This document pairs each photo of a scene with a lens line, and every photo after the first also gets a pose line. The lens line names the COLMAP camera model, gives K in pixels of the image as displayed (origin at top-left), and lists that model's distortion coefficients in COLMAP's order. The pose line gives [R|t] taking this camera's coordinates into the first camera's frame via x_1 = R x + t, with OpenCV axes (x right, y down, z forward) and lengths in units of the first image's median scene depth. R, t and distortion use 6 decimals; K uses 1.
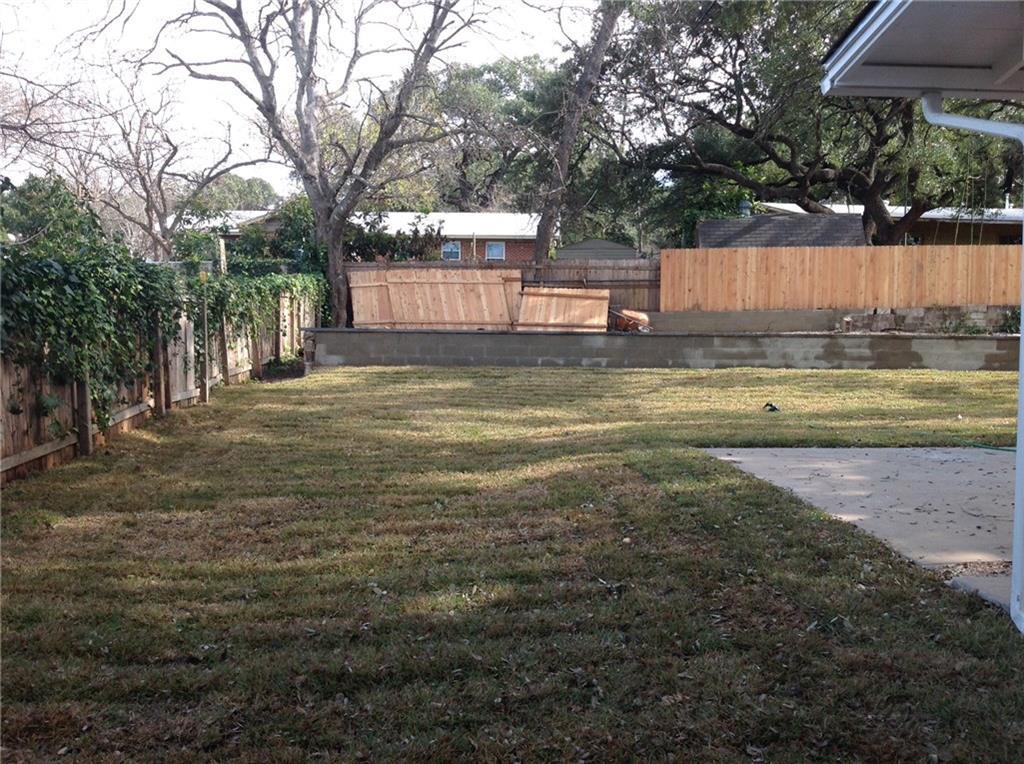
lens RADIAL K [[987.7, 0, 512.0], [0, 987.7, 382.0], [0, 0, 1]] dist [0.208113, -0.510526]
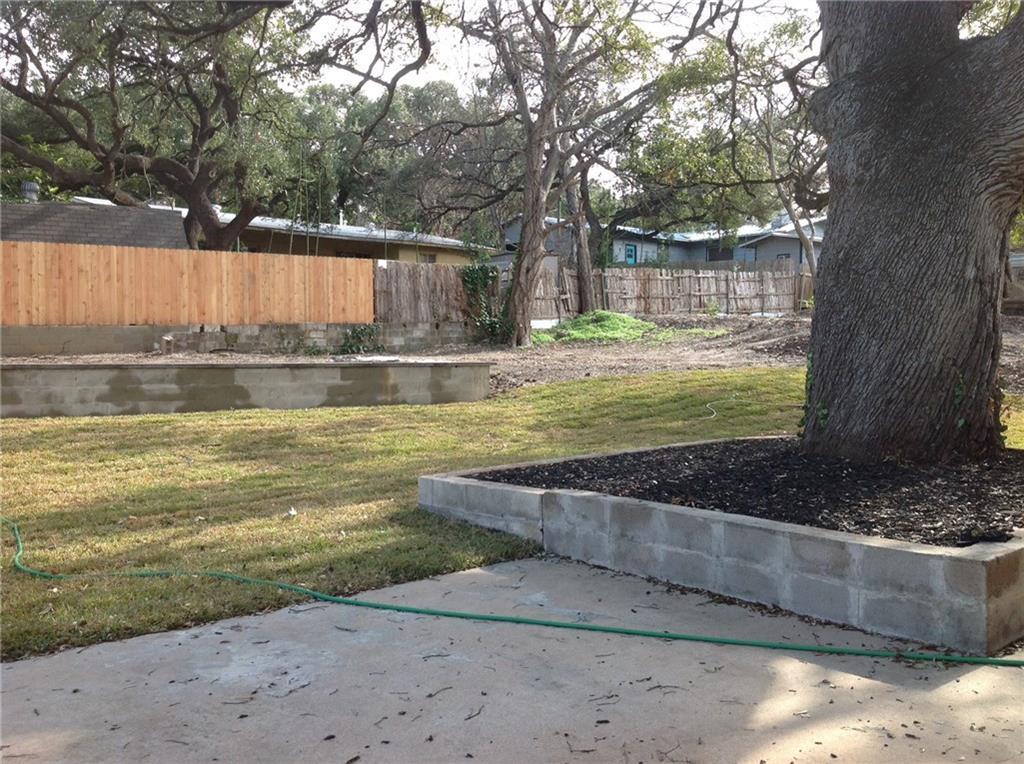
lens RADIAL K [[987.7, 0, 512.0], [0, 987.7, 382.0], [0, 0, 1]] dist [0.208113, -0.510526]
pose [[0.811558, -0.028183, 0.583591, 0.084482], [0.036362, 0.999336, -0.002305, -0.015132], [-0.583139, 0.023091, 0.812044, 0.180889]]
